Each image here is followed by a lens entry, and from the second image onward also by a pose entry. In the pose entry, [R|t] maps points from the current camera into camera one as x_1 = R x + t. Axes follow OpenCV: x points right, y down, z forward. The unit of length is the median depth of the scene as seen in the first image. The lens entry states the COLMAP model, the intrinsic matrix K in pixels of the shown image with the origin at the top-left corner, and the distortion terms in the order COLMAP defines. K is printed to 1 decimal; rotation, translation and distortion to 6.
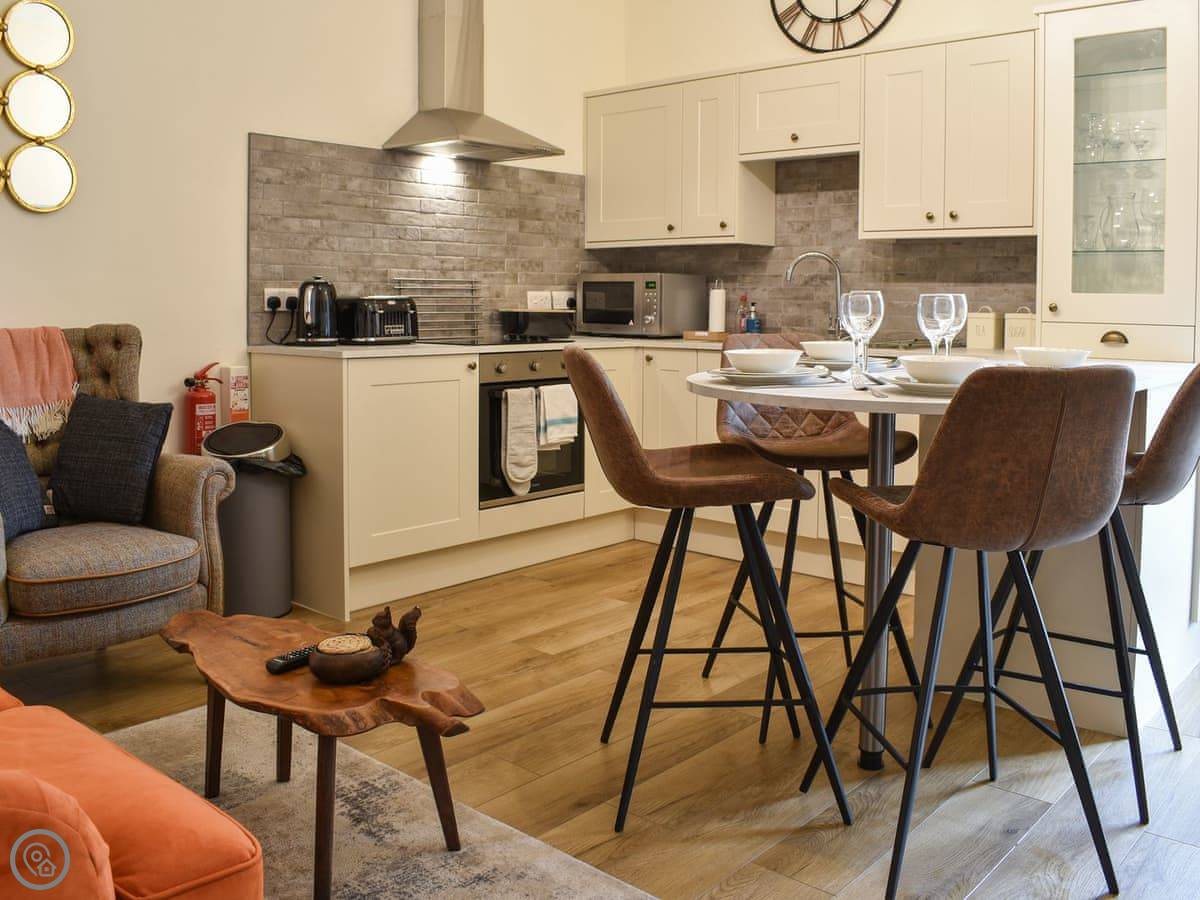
lens RADIAL K [[1064.7, 0, 580.6], [0, 1064.7, 381.0], [0, 0, 1]] dist [-0.147140, 0.003192]
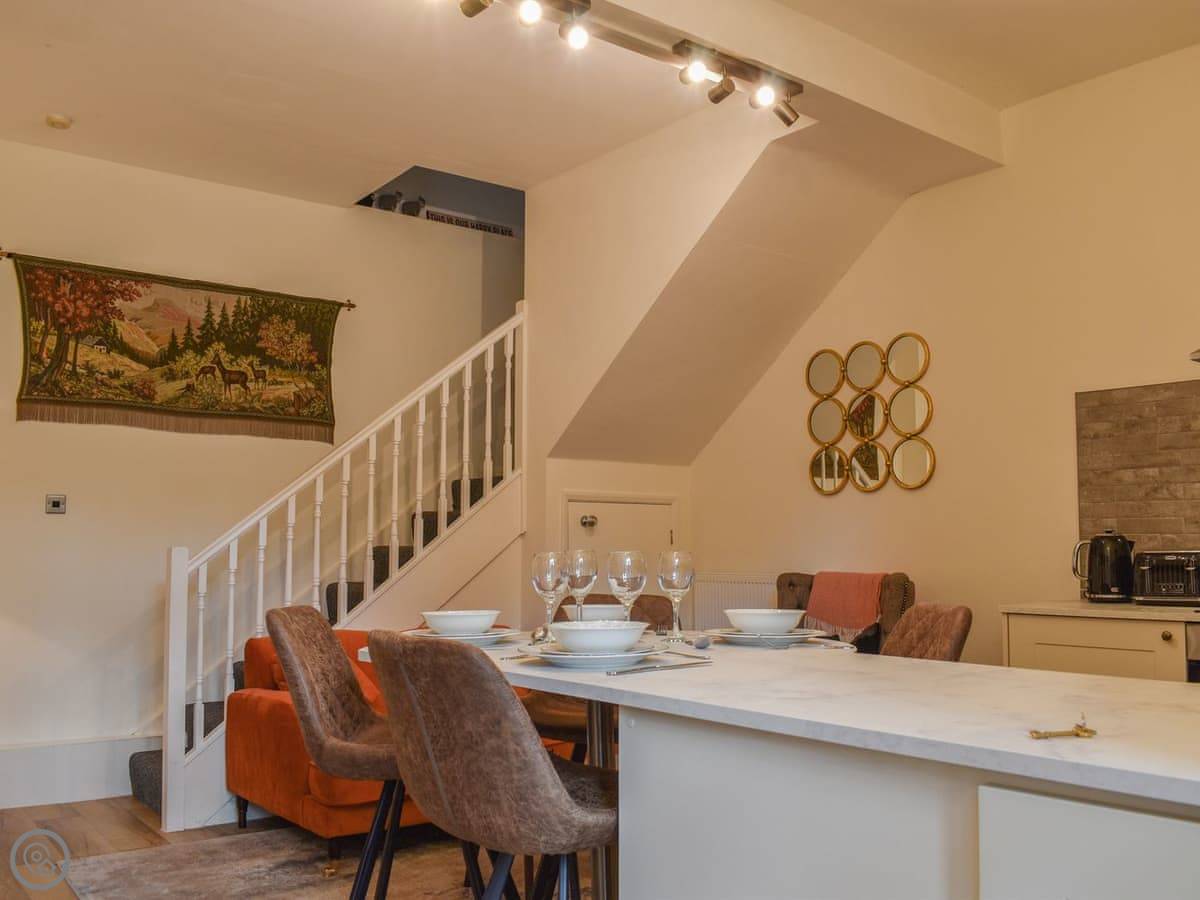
lens RADIAL K [[1040.1, 0, 600.0], [0, 1040.1, 450.0], [0, 0, 1]] dist [-0.105353, 0.023683]
pose [[-0.156277, -0.096343, -0.983003, 0.646249], [-0.073878, 0.993584, -0.085635, -0.050537], [0.984946, 0.059240, -0.162392, 0.597445]]
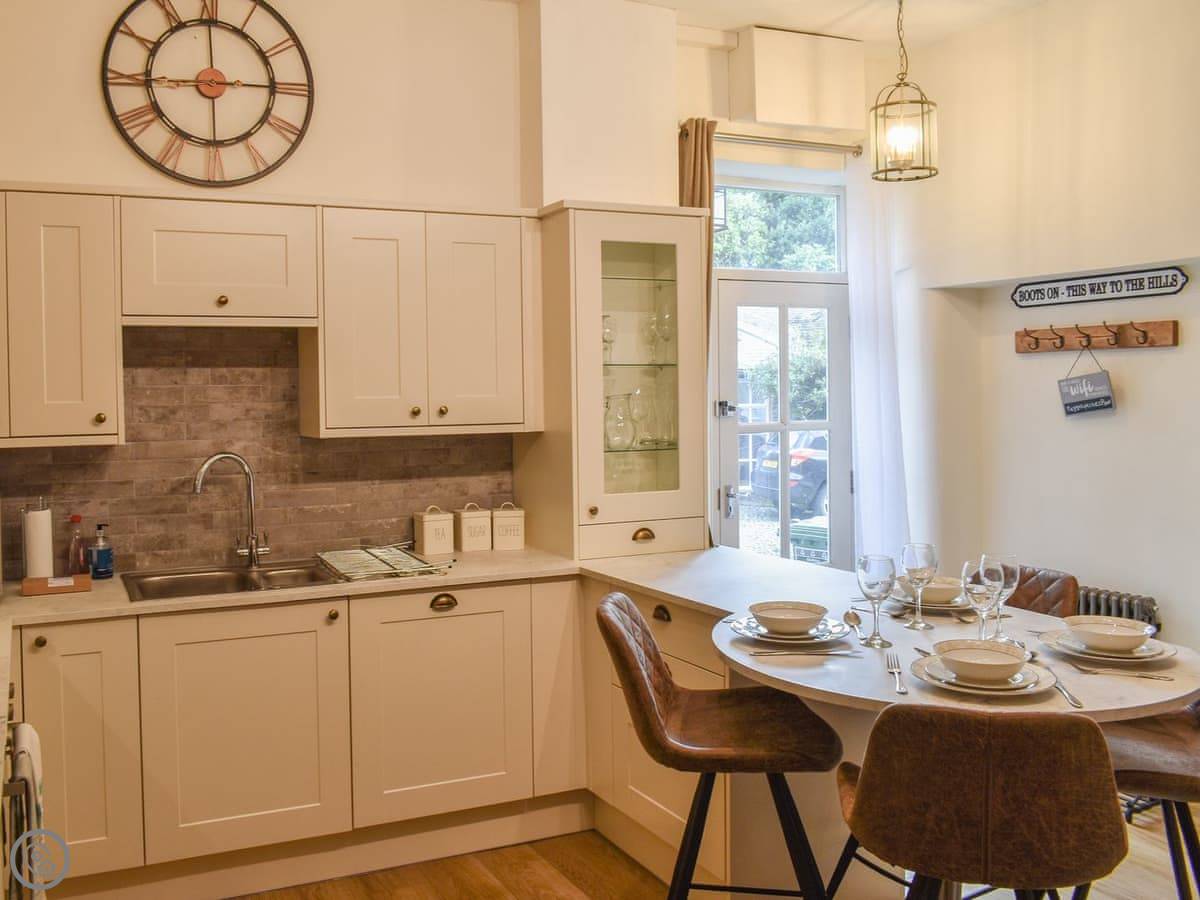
lens RADIAL K [[1094.0, 0, 531.1], [0, 1094.0, 415.5], [0, 0, 1]] dist [-0.010824, -0.019016]
pose [[0.393386, -0.031299, 0.918840, -0.405878], [0.088120, 0.996103, -0.003797, -0.125490], [-0.915141, 0.082461, 0.394611, 0.487650]]
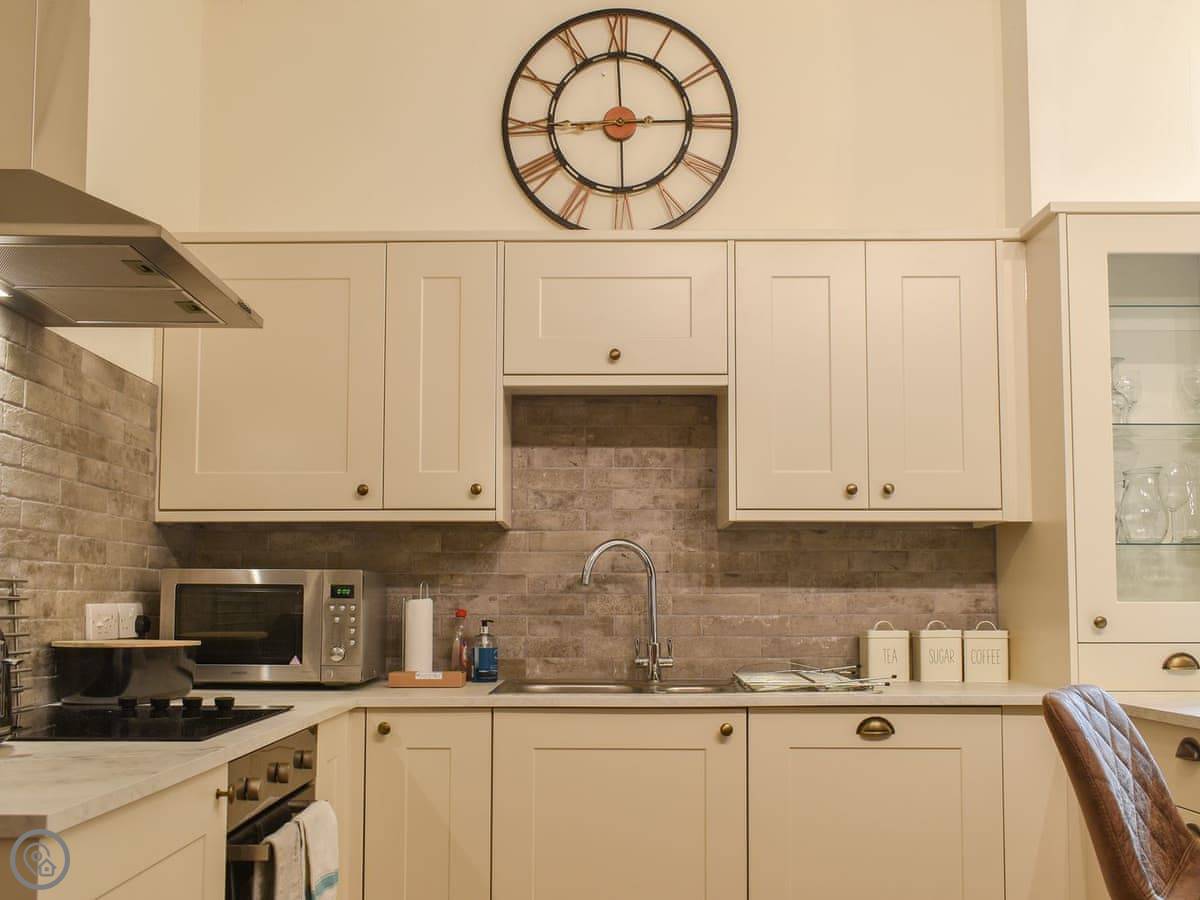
lens RADIAL K [[1172.4, 0, 597.4], [0, 1172.4, 538.3], [0, 0, 1]] dist [-0.014992, 0.001977]
pose [[0.733011, 0.034557, 0.679339, -0.266435], [0.056669, 0.992134, -0.111615, -0.044818], [-0.677852, 0.120313, 0.725287, 0.495308]]
